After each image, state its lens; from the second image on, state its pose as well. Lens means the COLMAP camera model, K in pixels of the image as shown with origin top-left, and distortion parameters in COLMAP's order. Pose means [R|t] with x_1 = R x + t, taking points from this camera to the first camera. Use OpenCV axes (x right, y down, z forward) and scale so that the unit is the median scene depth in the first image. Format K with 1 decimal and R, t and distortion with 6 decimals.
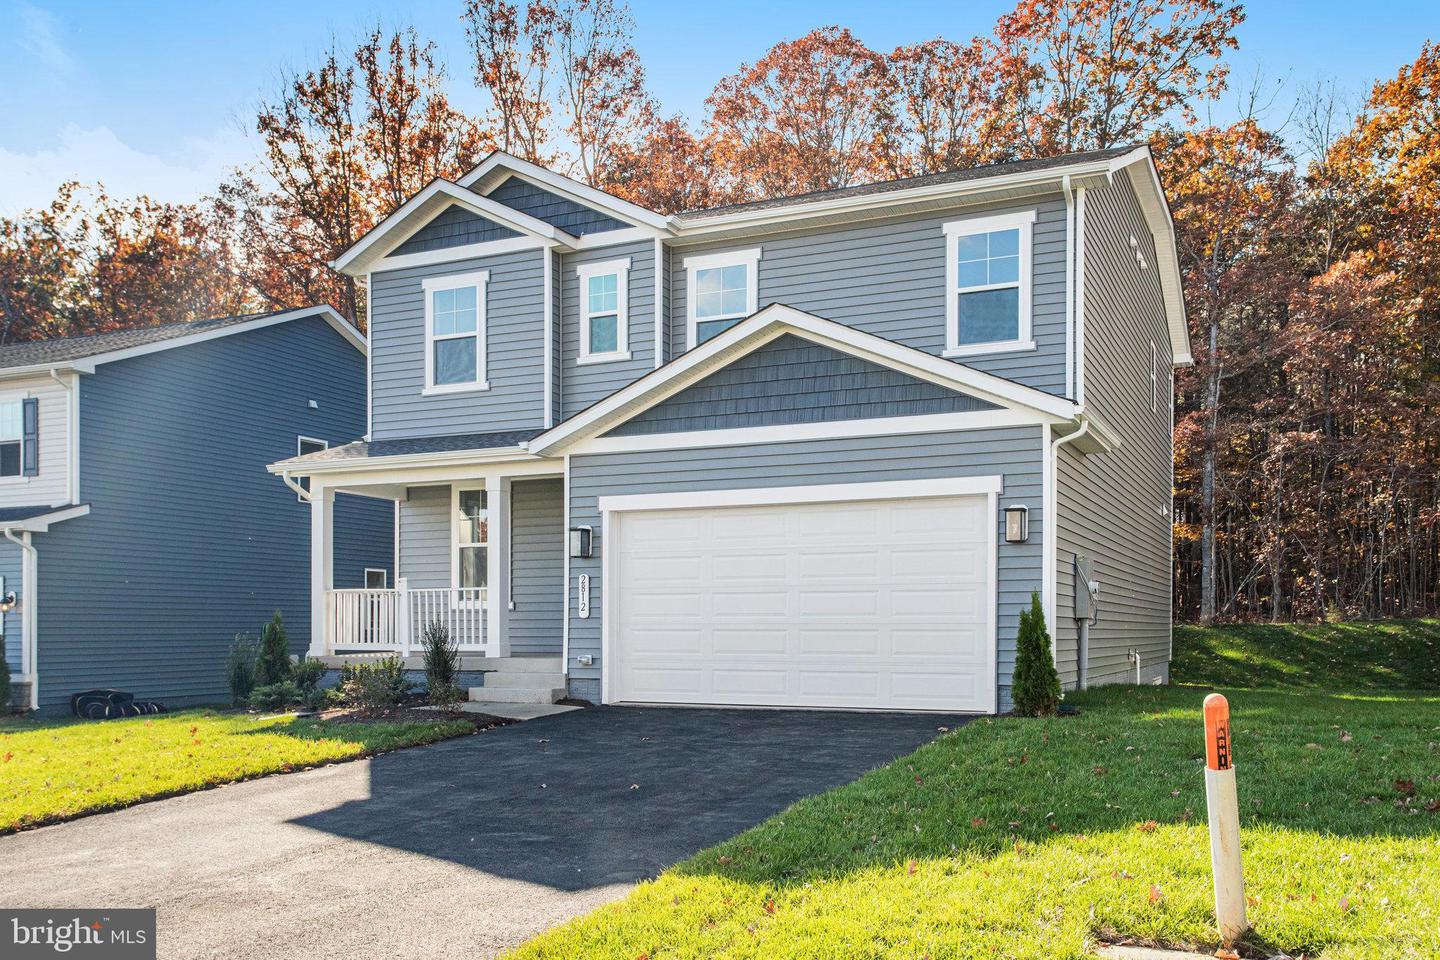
lens RADIAL K [[1254.6, 0, 718.1], [0, 1254.6, 482.2], [0, 0, 1]] dist [0.043789, 0.000552]
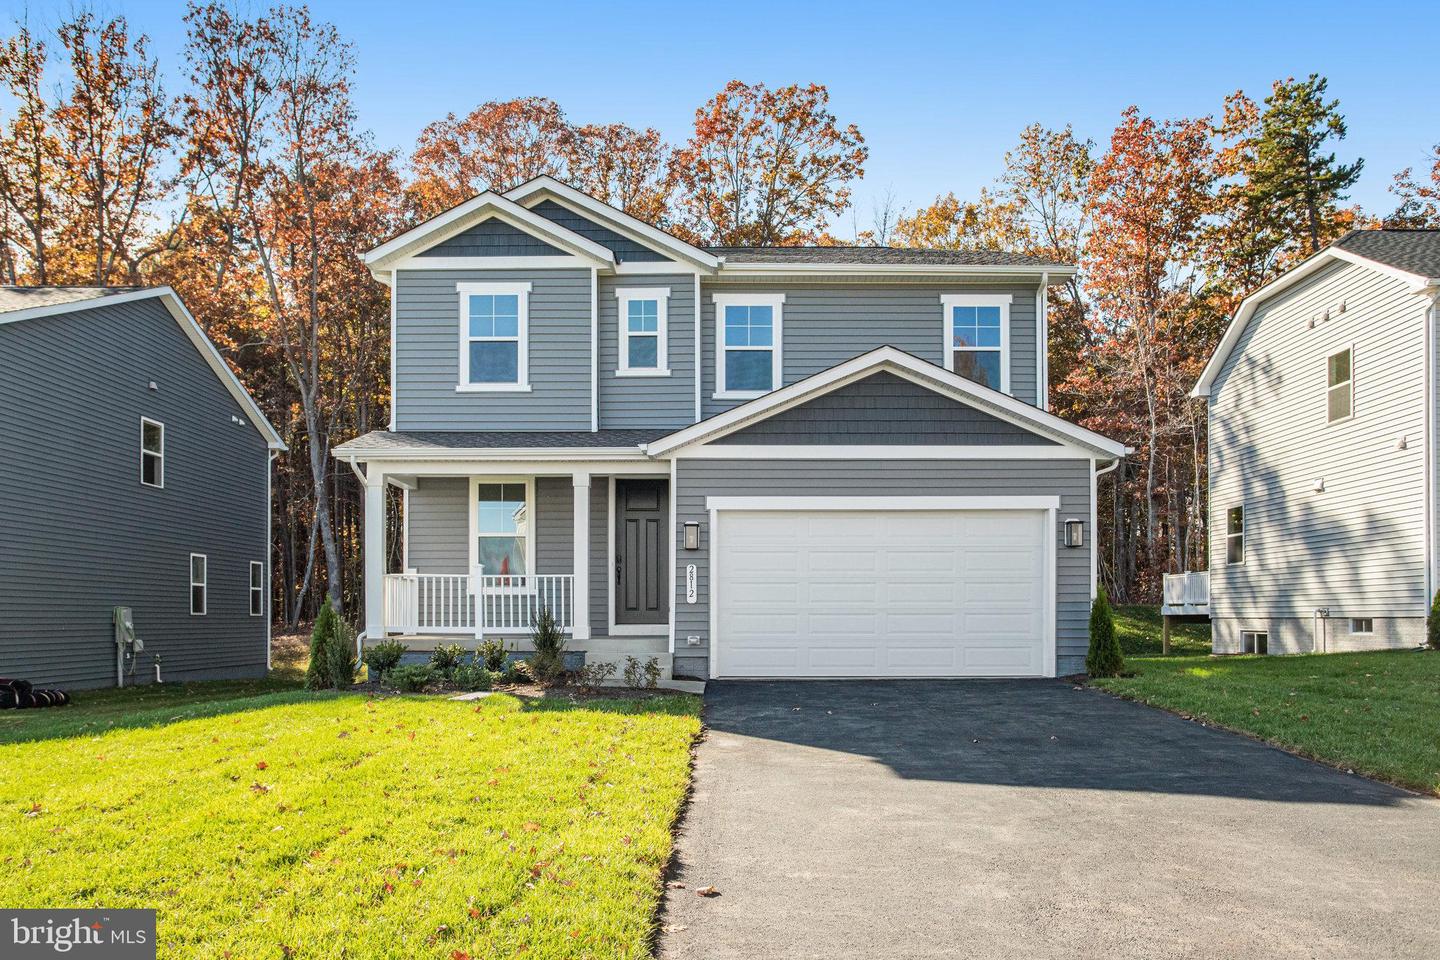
lens RADIAL K [[1074.8, 0, 722.6], [0, 1074.8, 480.5], [0, 0, 1]] dist [-0.031075, 0.029579]
pose [[0.909959, 0.053003, 0.411296, -0.419891], [-0.048197, 0.998594, -0.022054, 0.015386], [-0.411887, 0.000245, 0.911235, 0.093620]]
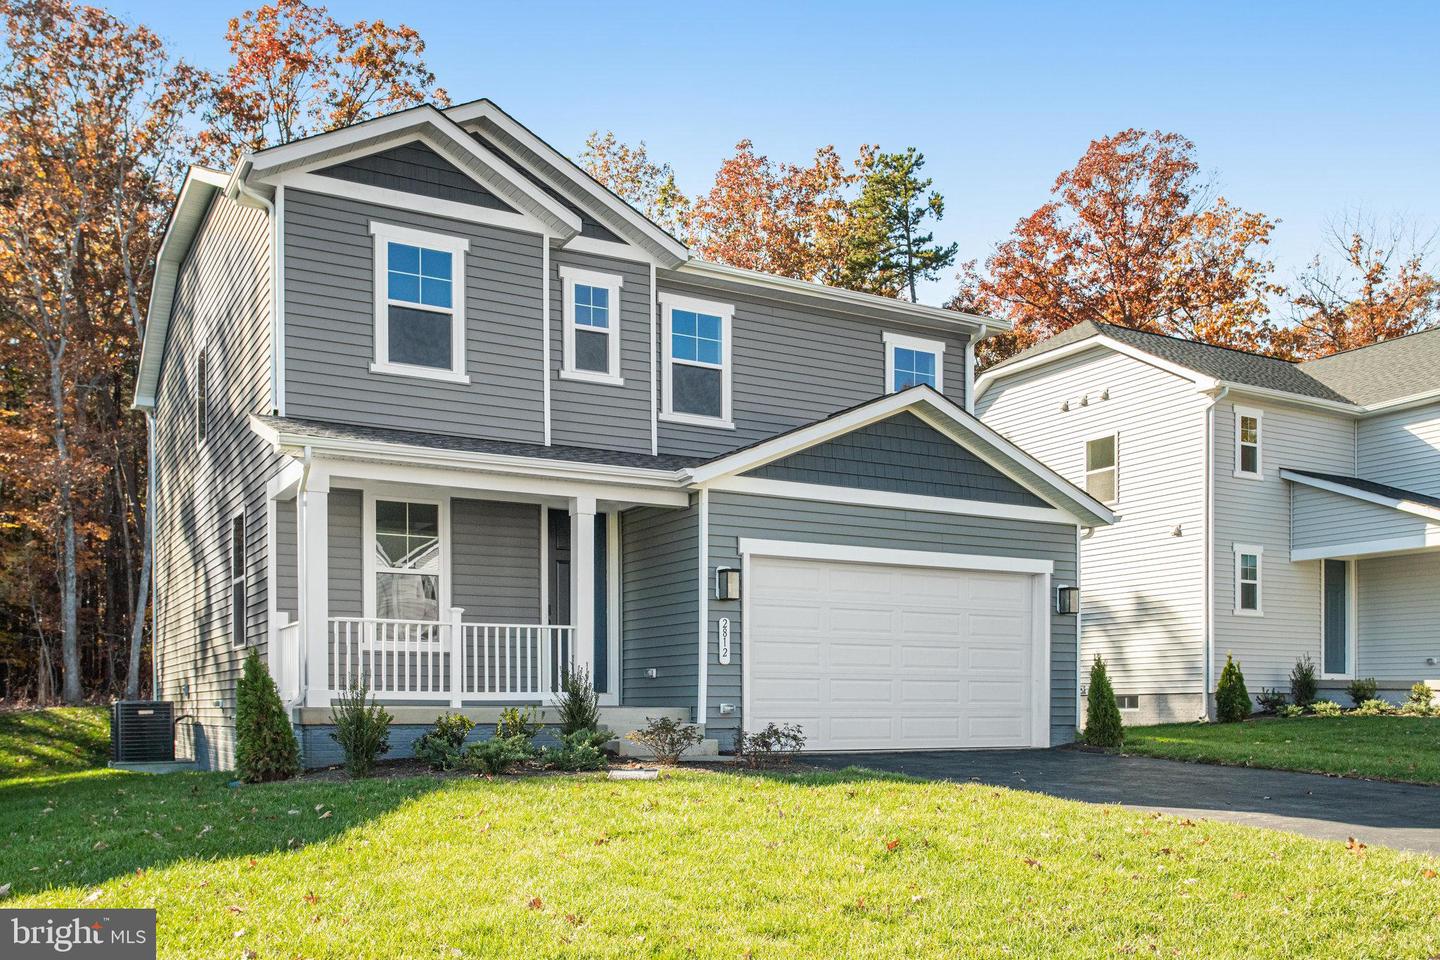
lens RADIAL K [[1298.9, 0, 704.0], [0, 1298.9, 558.9], [0, 0, 1]] dist [0.016395, -0.018567]
pose [[0.587012, 0.093376, 0.804176, -0.784041], [-0.094247, 0.994454, -0.046674, 0.066114], [-0.804074, -0.048393, 0.592556, 0.380893]]
